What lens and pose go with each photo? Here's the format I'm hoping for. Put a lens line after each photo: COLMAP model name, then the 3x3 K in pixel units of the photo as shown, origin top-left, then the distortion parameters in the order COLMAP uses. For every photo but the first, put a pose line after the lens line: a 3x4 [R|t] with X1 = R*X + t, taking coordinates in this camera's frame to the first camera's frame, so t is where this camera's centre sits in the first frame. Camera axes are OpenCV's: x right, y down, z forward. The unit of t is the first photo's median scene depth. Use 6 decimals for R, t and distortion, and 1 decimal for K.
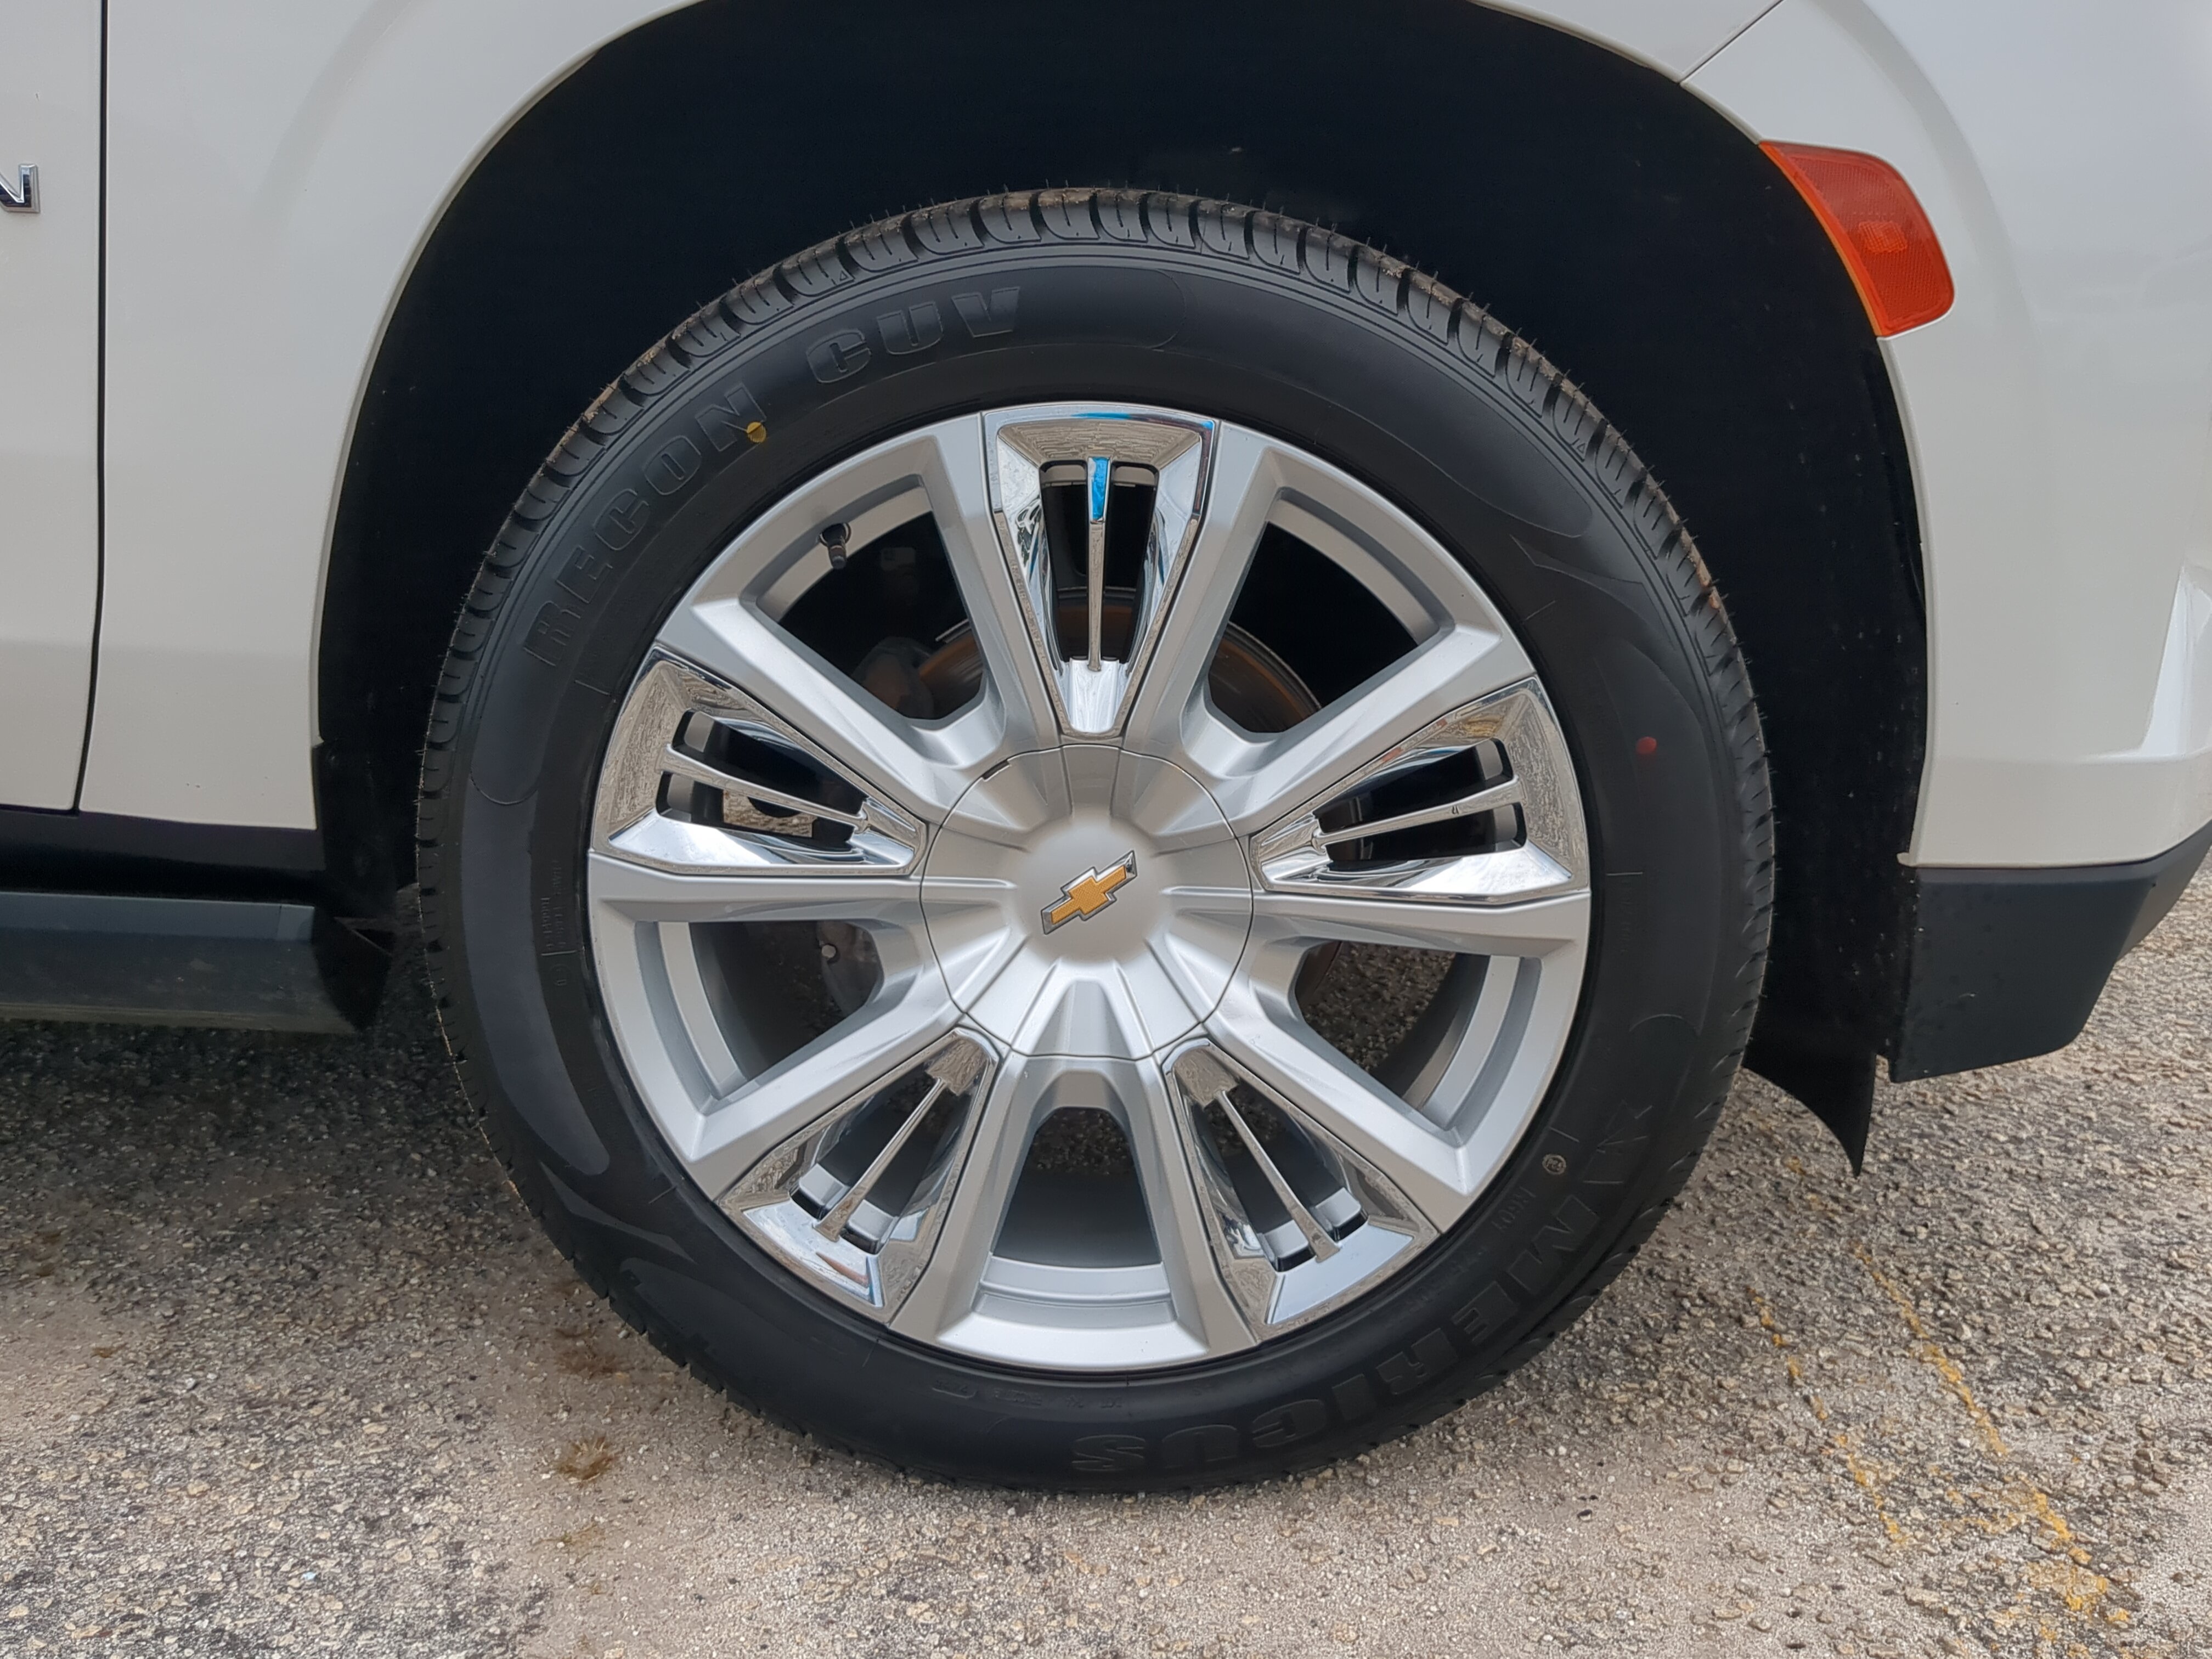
lens RADIAL K [[1997.2, 0, 1114.1], [0, 1997.2, 838.1], [0, 0, 1]] dist [0.006188, -0.014392]
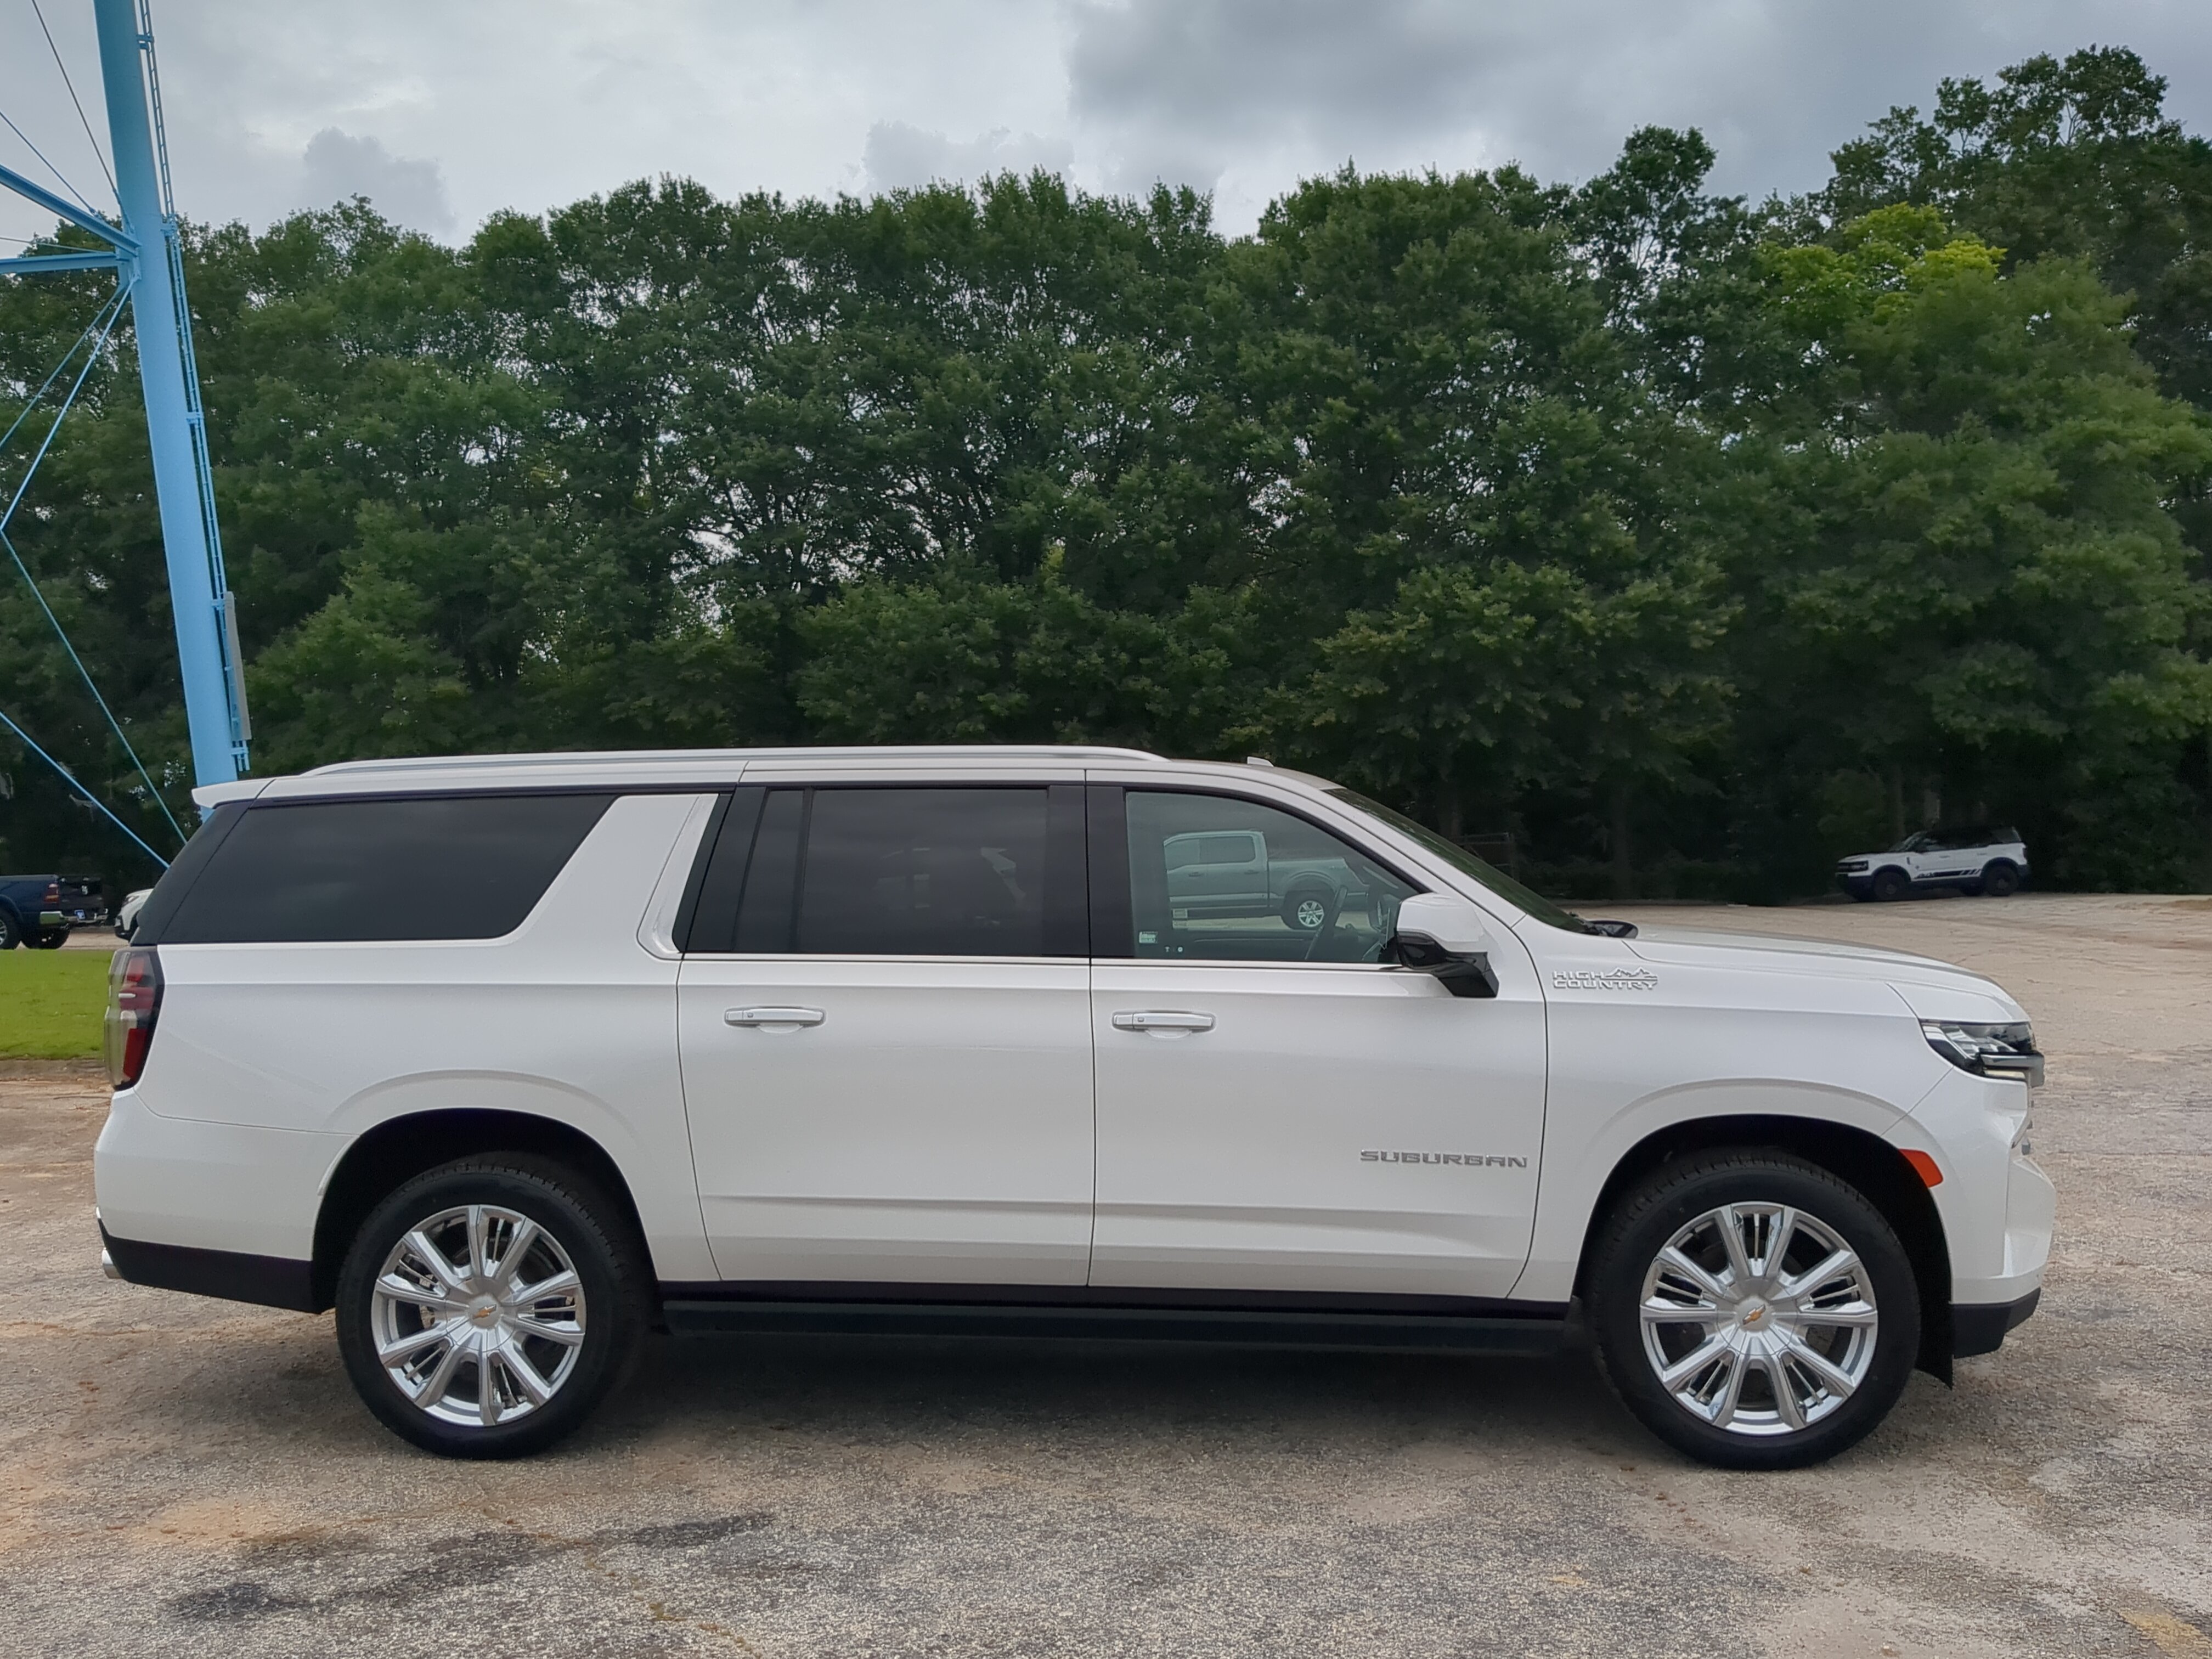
lens RADIAL K [[1997.2, 0, 1114.1], [0, 1997.2, 838.1], [0, 0, 1]] dist [0.006188, -0.014392]
pose [[0.998746, -0.024208, -0.043825, -1.163451], [0.011813, 0.964560, -0.263600, 0.154063], [0.048654, 0.262752, 0.963636, -3.417062]]
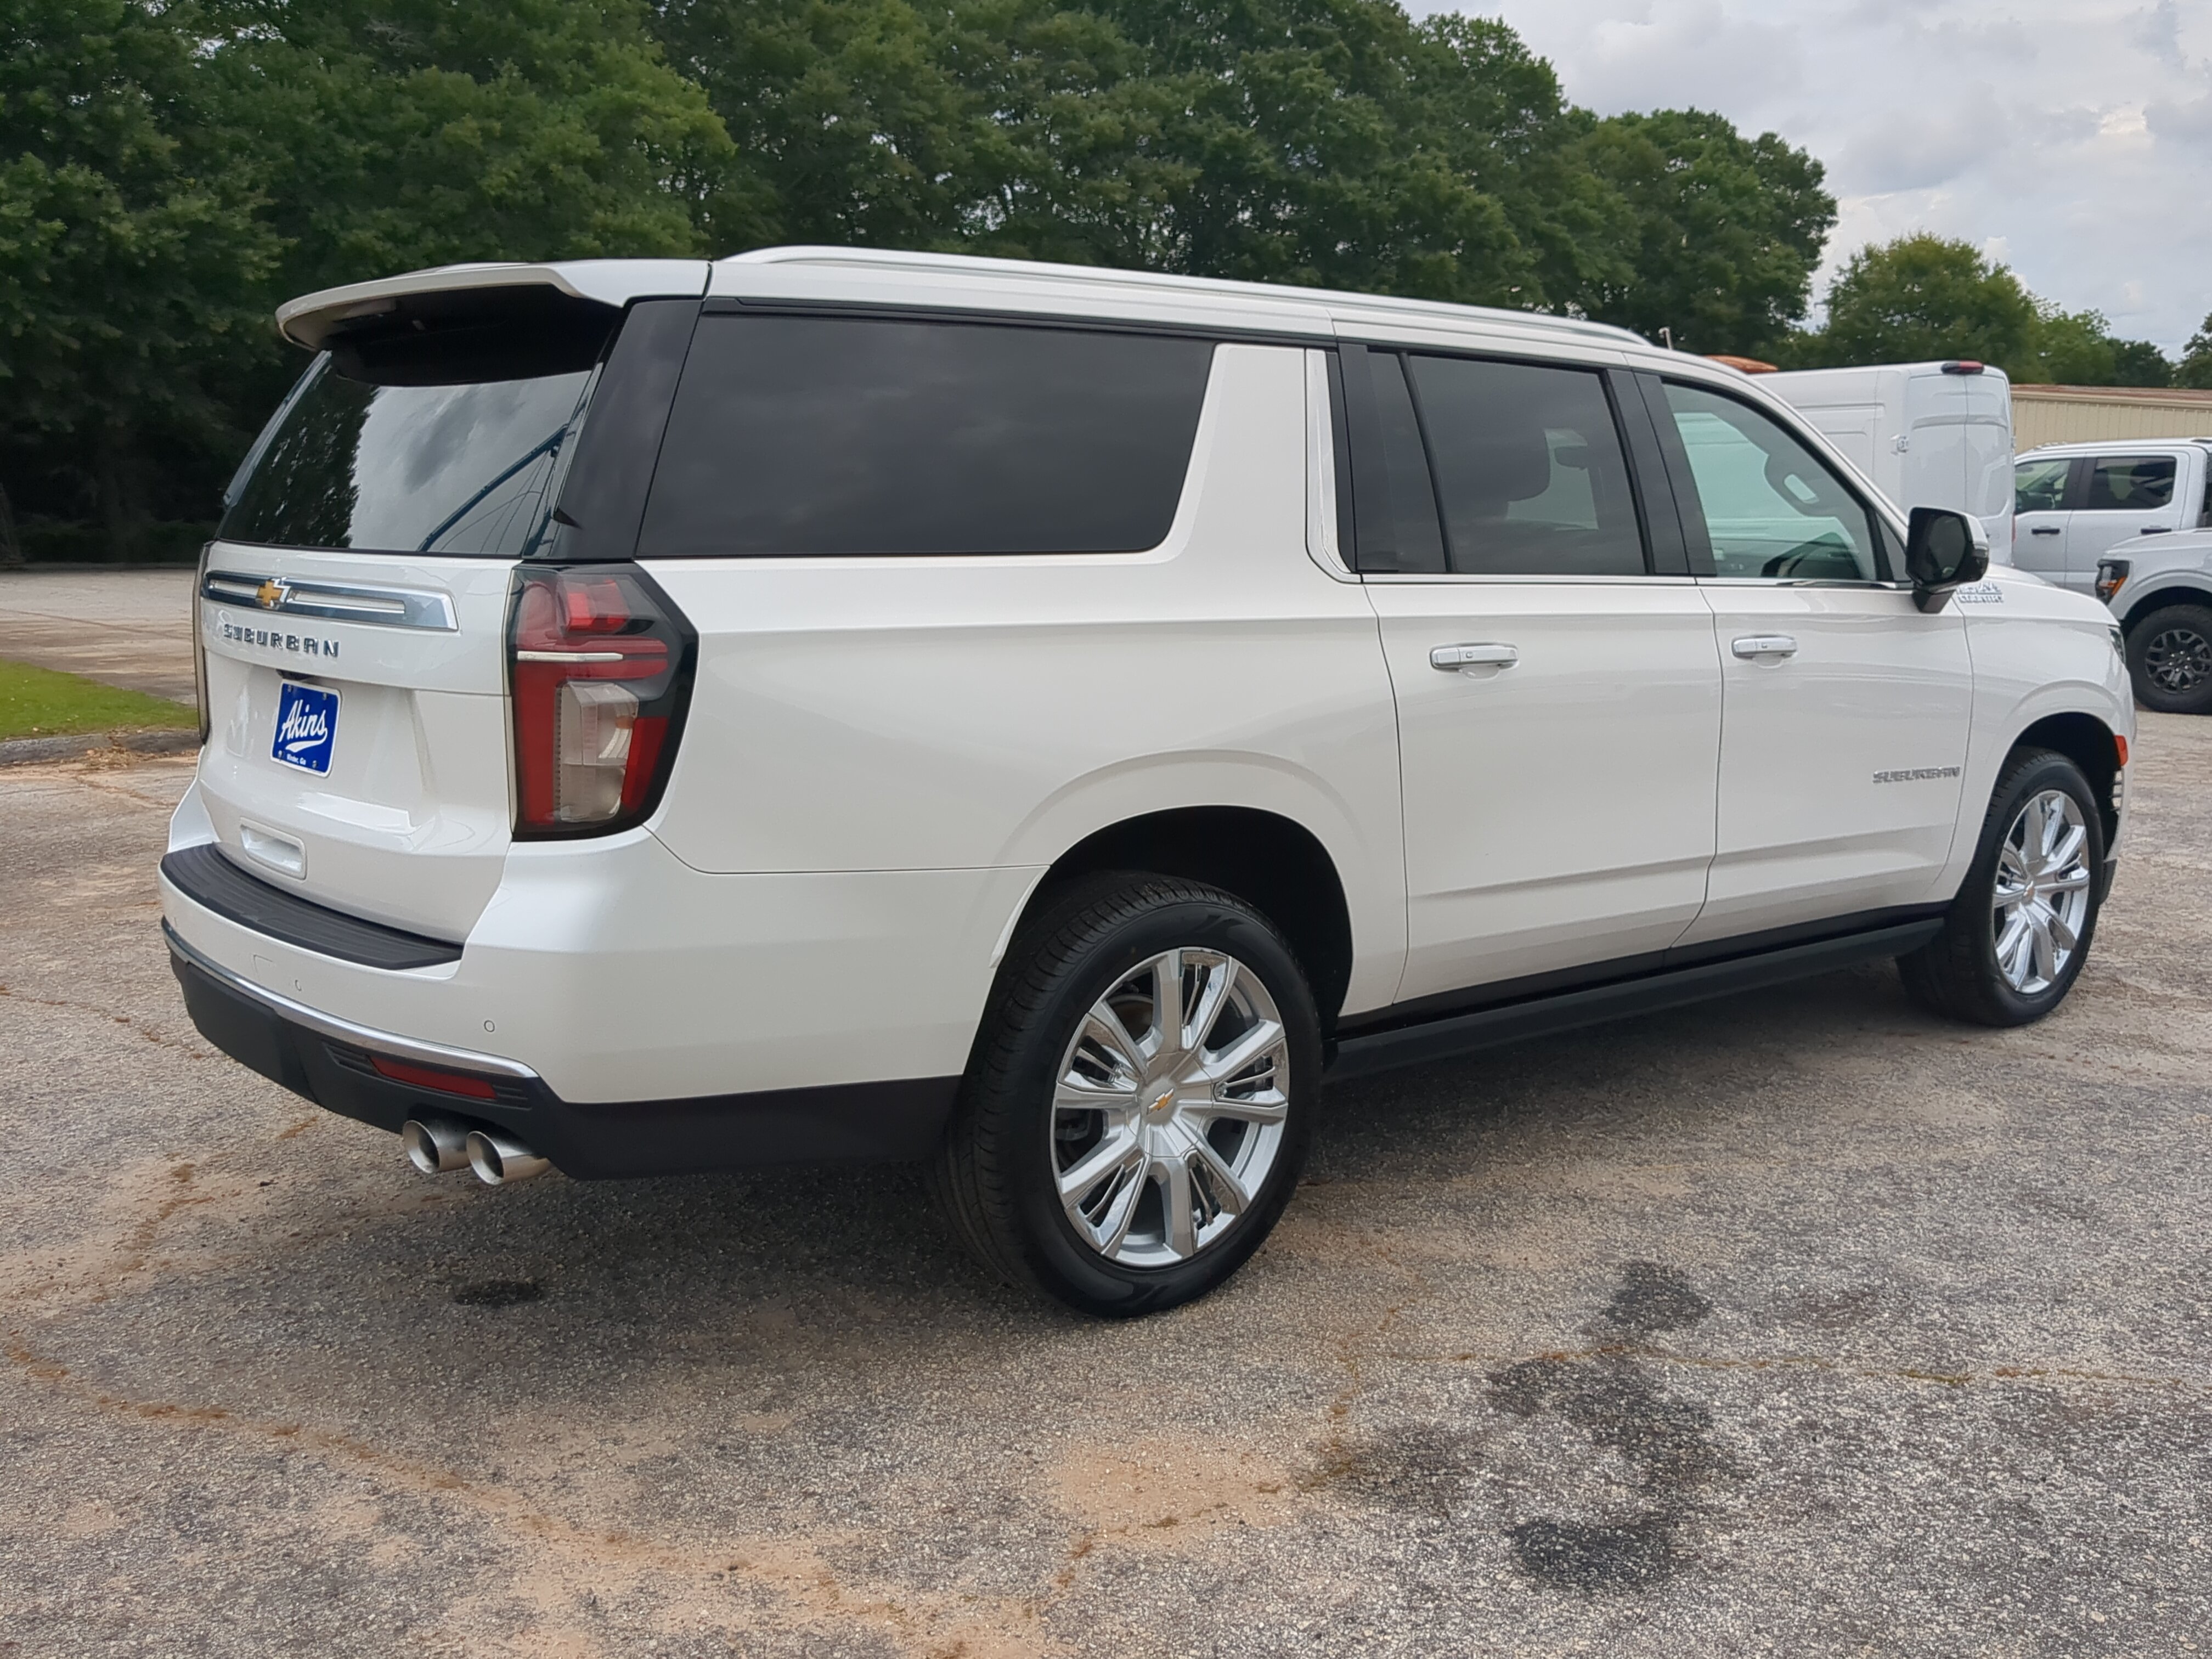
lens RADIAL K [[1997.2, 0, 1114.1], [0, 1997.2, 838.1], [0, 0, 1]] dist [0.006188, -0.014392]
pose [[0.742383, -0.111136, 0.660693, -4.766495], [0.171005, 0.984914, -0.026475, -0.342231], [-0.647784, 0.132636, 0.750189, -1.219298]]
